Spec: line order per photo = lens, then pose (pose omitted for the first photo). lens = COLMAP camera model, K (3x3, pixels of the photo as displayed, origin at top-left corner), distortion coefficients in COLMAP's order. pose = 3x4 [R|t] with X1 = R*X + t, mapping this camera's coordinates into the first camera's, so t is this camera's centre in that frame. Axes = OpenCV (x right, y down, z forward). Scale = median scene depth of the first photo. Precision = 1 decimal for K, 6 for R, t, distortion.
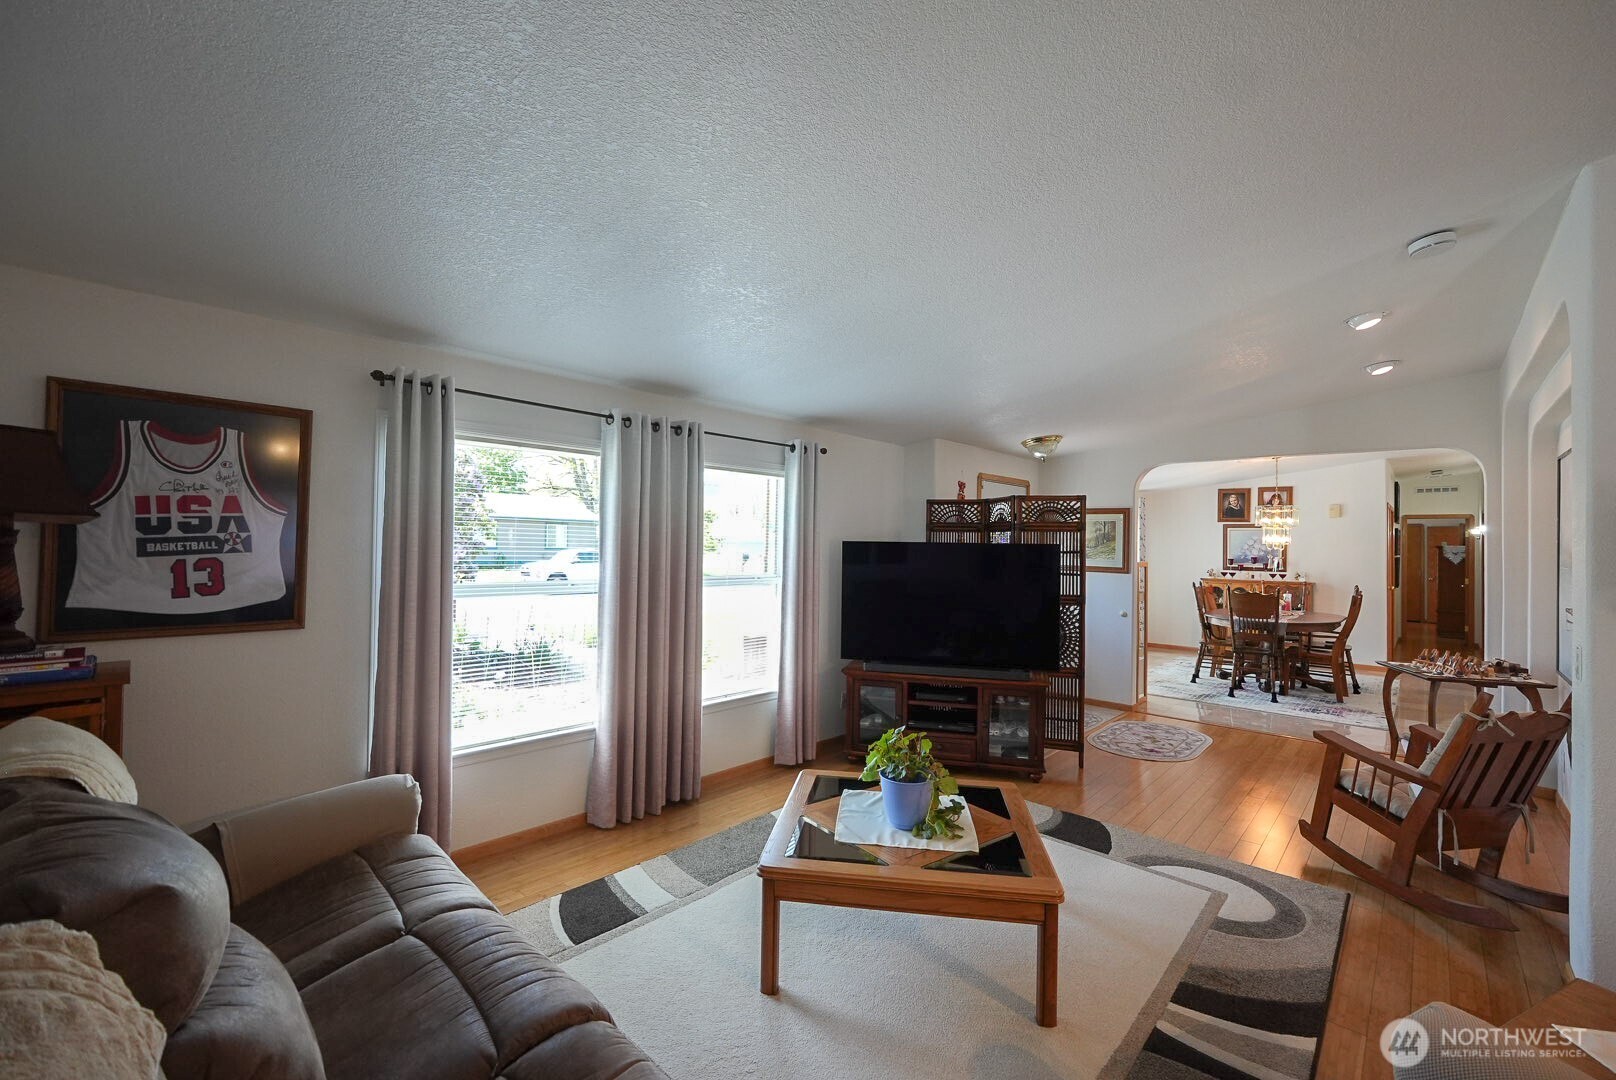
lens RADIAL K [[664.5, 0, 800.7], [0, 664.5, 536.0], [0, 0, 1]] dist [-0.002193, -0.000193]
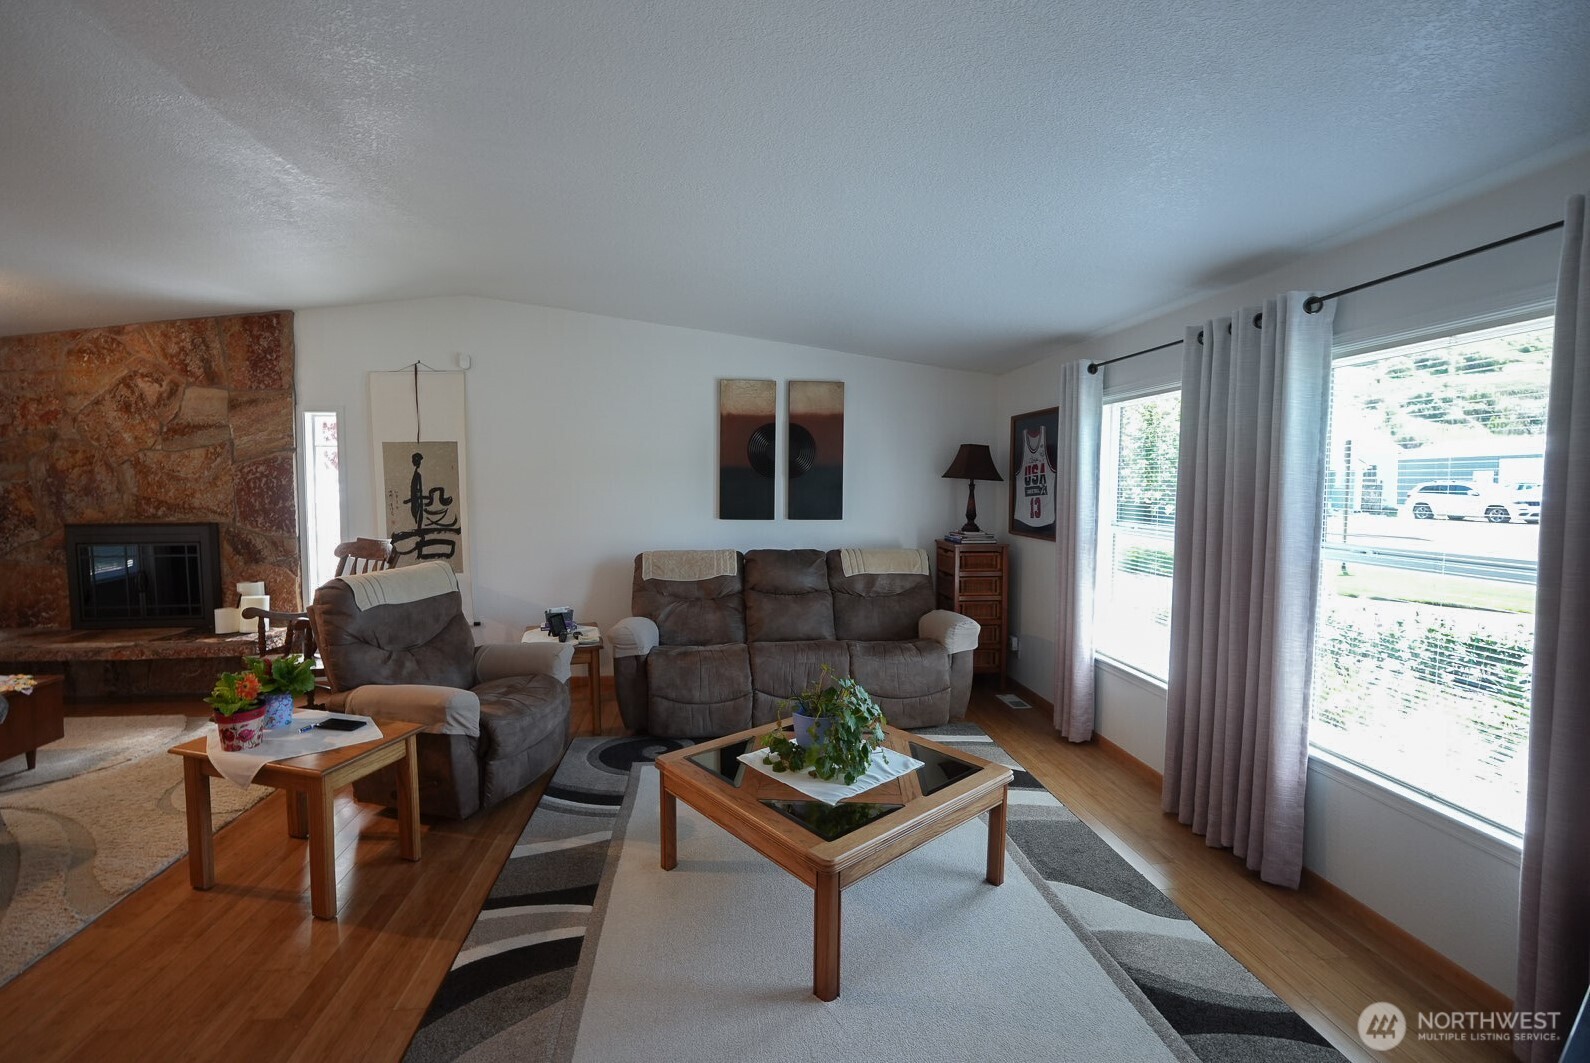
lens RADIAL K [[653.8, 0, 787.9], [0, 653.8, 527.5], [0, 0, 1]] dist [-0.002193, -0.000193]
pose [[-0.625355, 0.026798, -0.779880, 1.138649], [-0.003341, 0.999309, 0.037018, 0.053339], [0.780333, 0.025755, -0.624833, 1.876457]]
